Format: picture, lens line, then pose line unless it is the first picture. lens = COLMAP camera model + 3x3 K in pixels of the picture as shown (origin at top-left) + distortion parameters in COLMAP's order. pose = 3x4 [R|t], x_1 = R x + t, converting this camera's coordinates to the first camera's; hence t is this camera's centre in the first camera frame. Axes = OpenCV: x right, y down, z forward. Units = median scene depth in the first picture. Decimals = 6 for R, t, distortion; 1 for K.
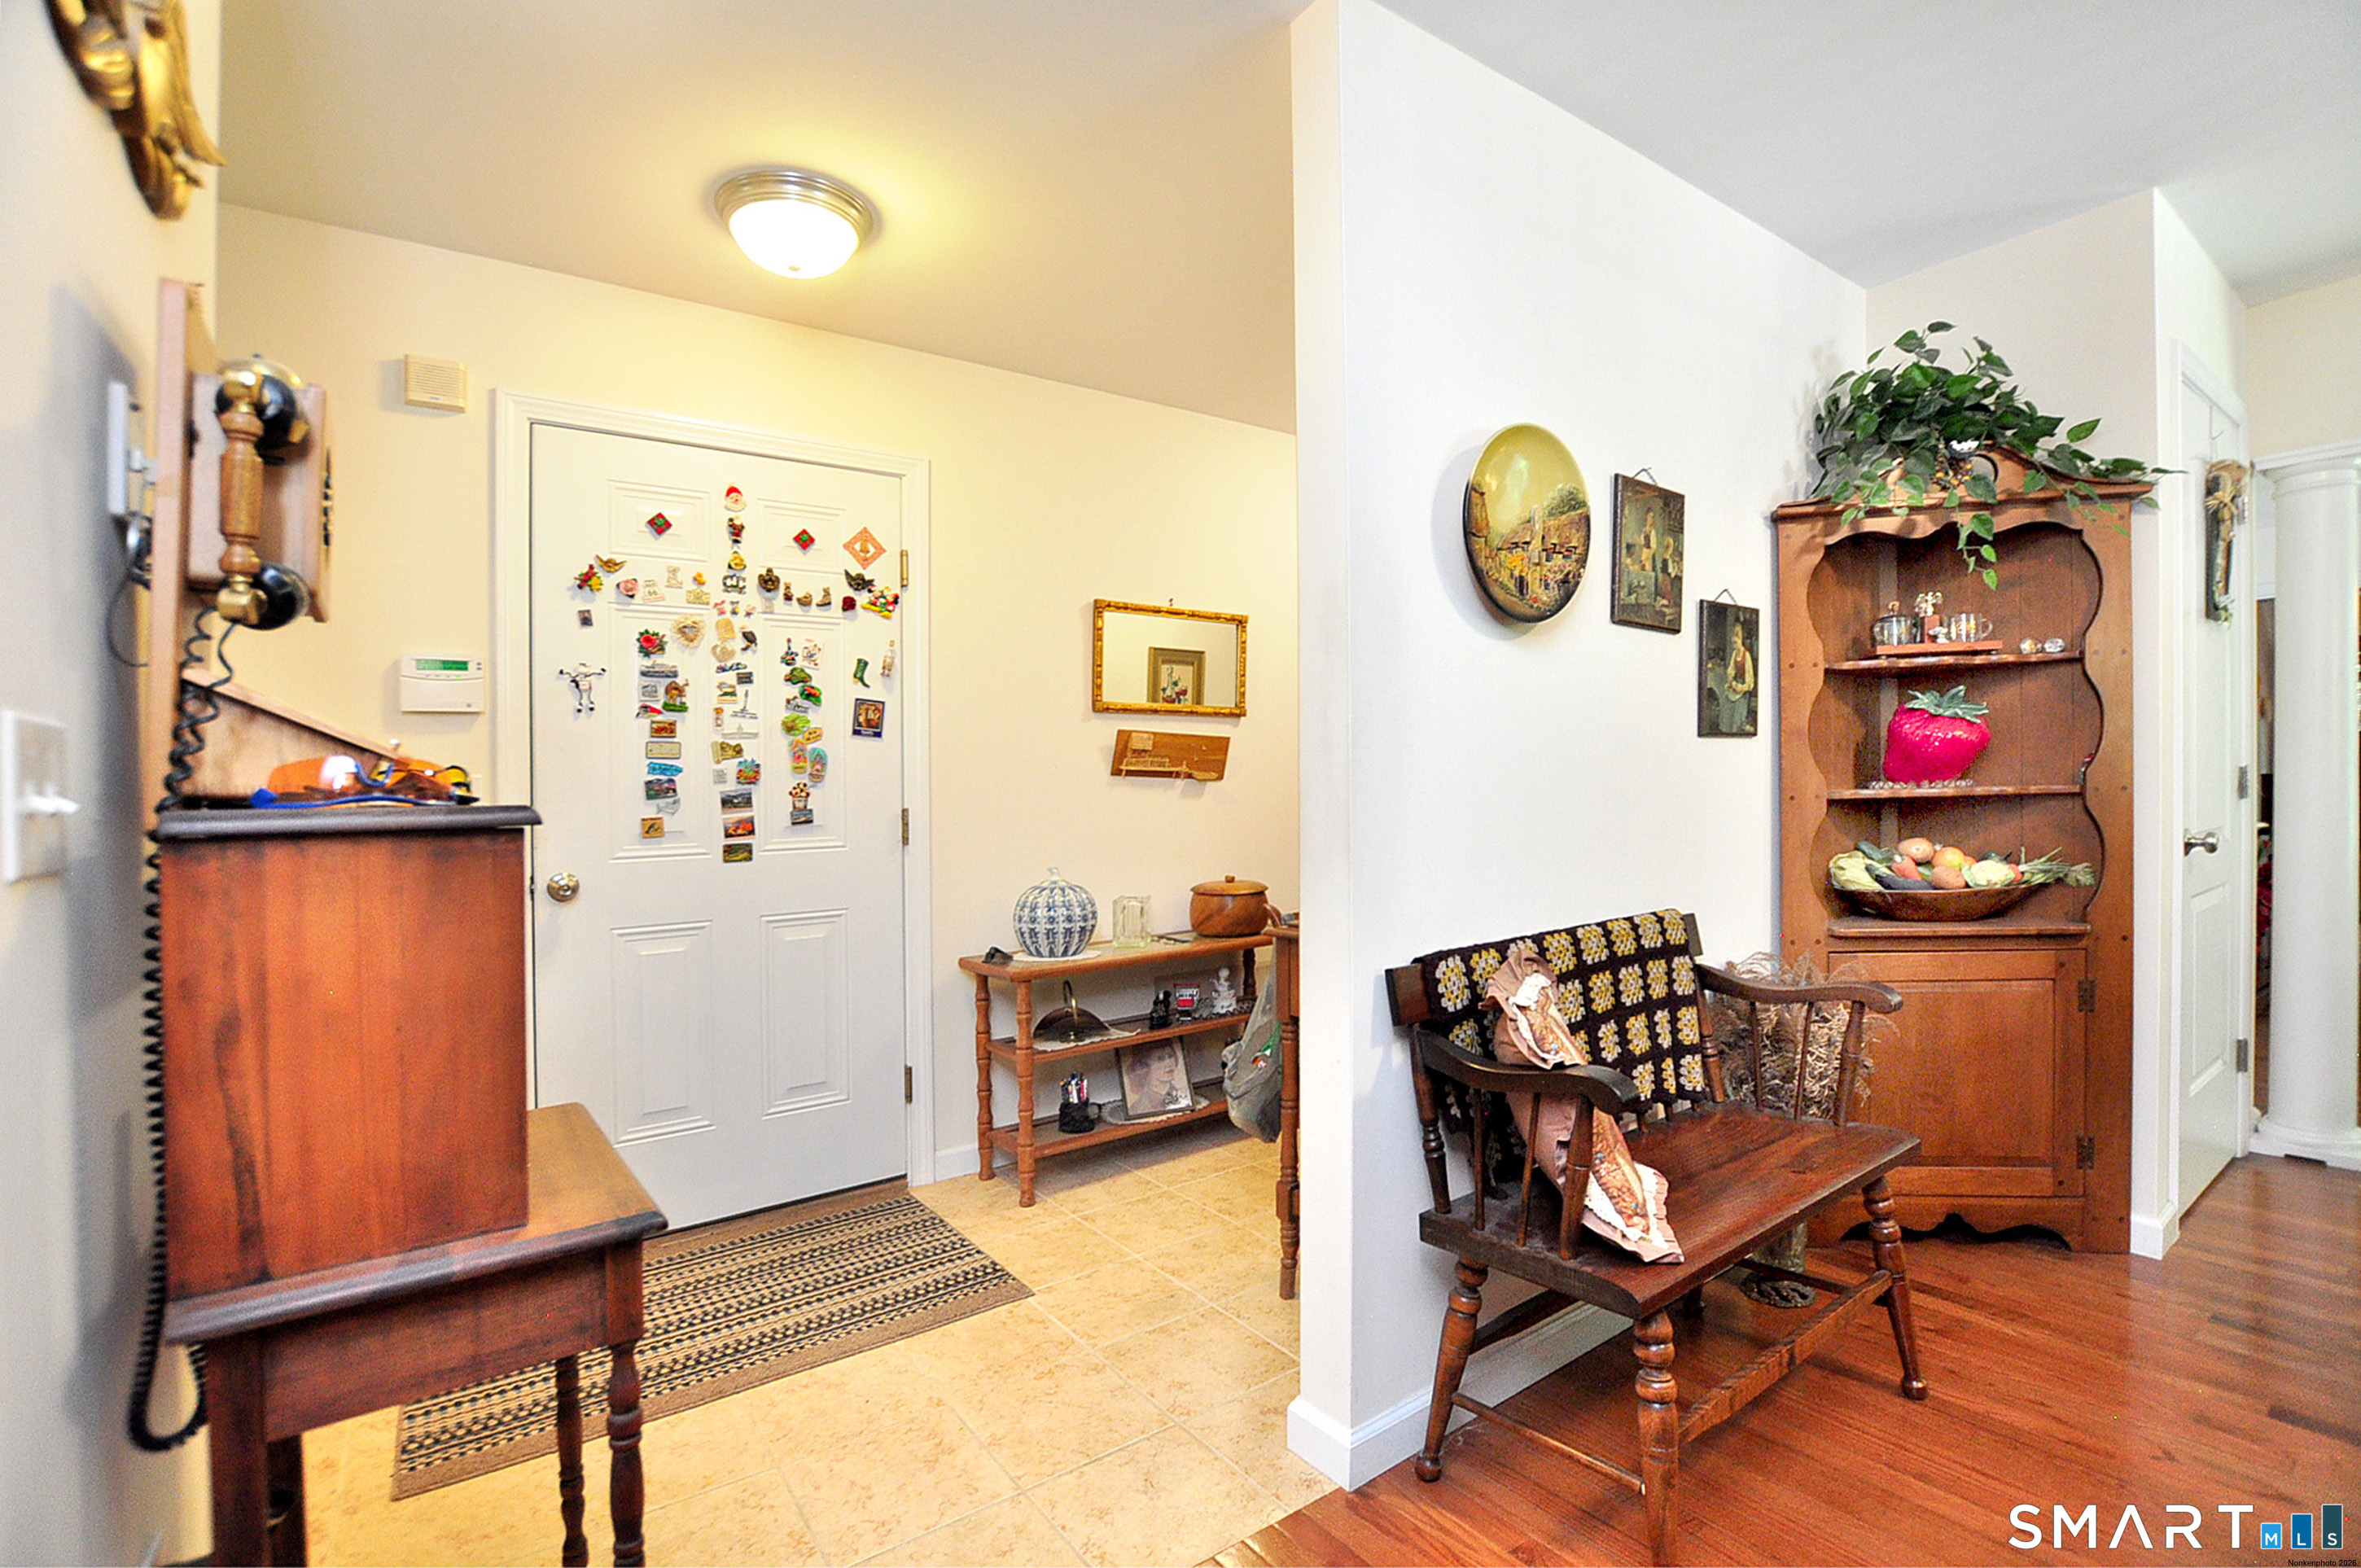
lens RADIAL K [[1096.2, 0, 1180.5], [0, 1096.2, 784.0], [0, 0, 1]] dist [-0.022119, 0.000683]
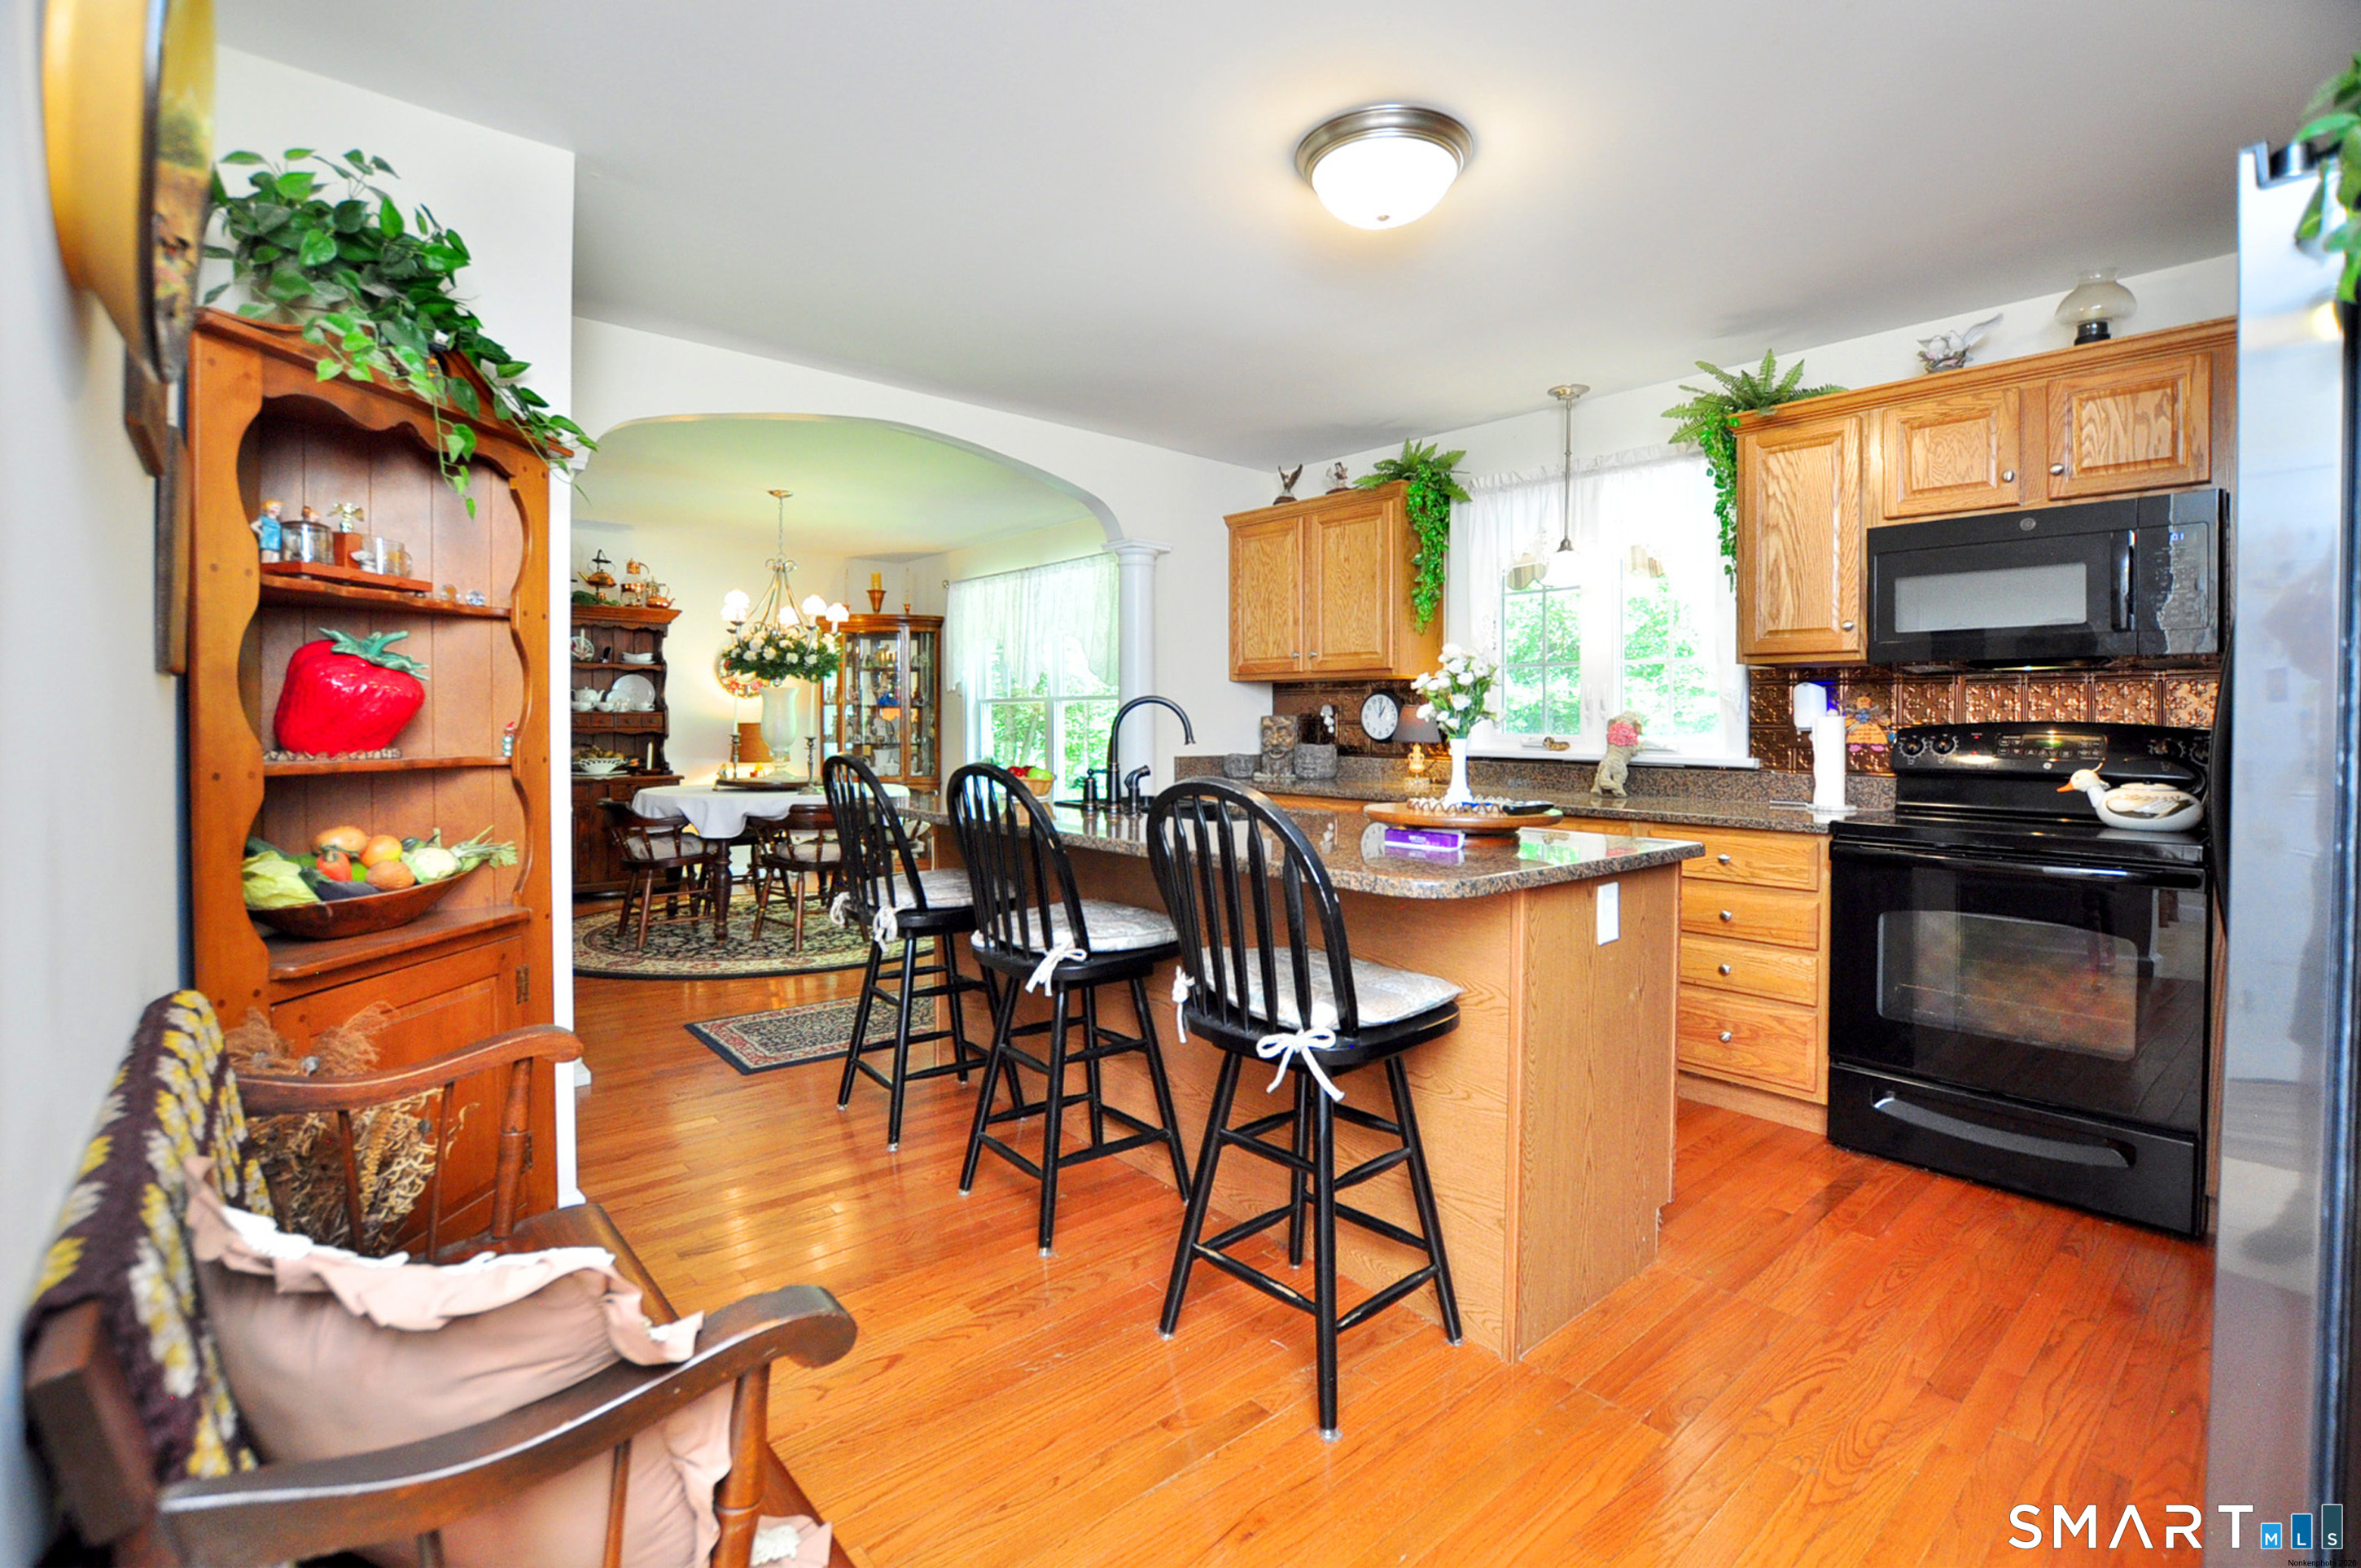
lens RADIAL K [[1063.2, 0, 1177.2], [0, 1063.2, 817.4], [0, 0, 1]] dist [-0.030169, 0.000234]
pose [[-0.135408, -0.058242, 0.989077, -0.127972], [-0.010434, 0.998299, 0.057357, -0.005820], [-0.990735, -0.002553, -0.135785, 0.569041]]
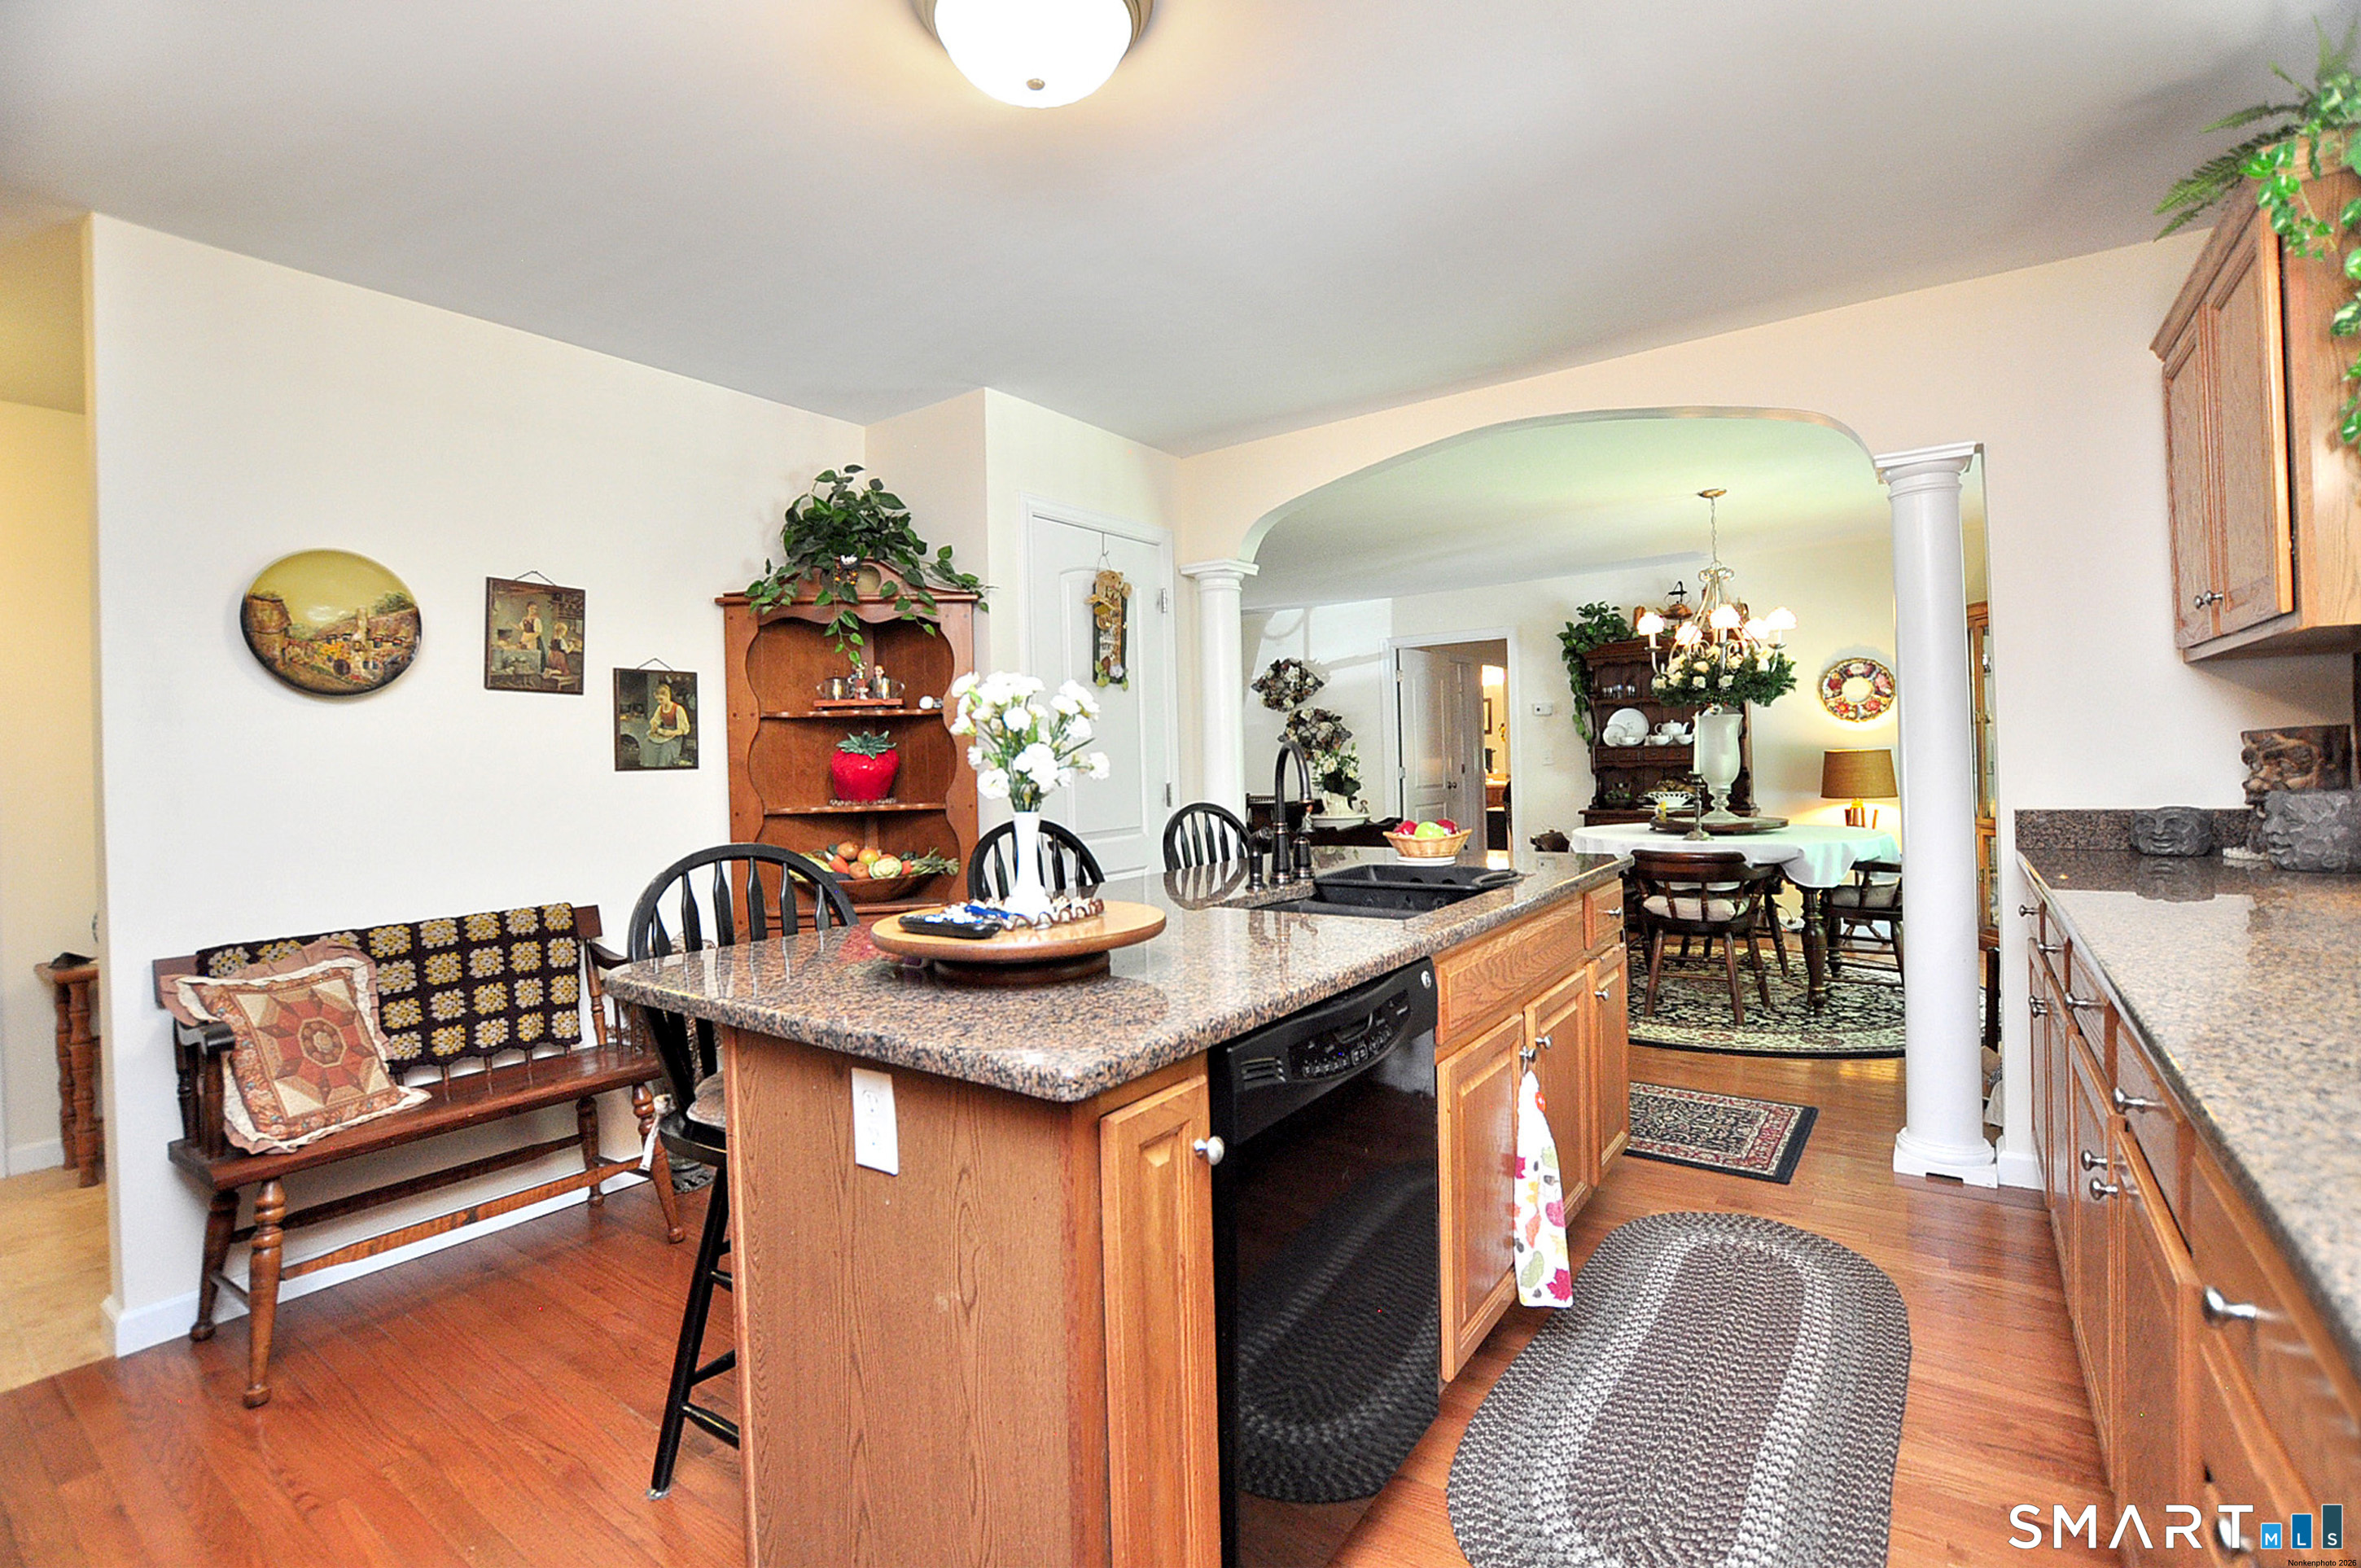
lens RADIAL K [[1068.7, 0, 1180.5], [0, 1068.7, 784.0], [0, 0, 1]] dist [-0.036660, 0.000046]
pose [[0.939850, -0.003599, 0.341569, 0.666921], [-0.002039, 0.999868, 0.016145, -0.049171], [-0.341582, -0.015871, 0.939718, -0.432559]]
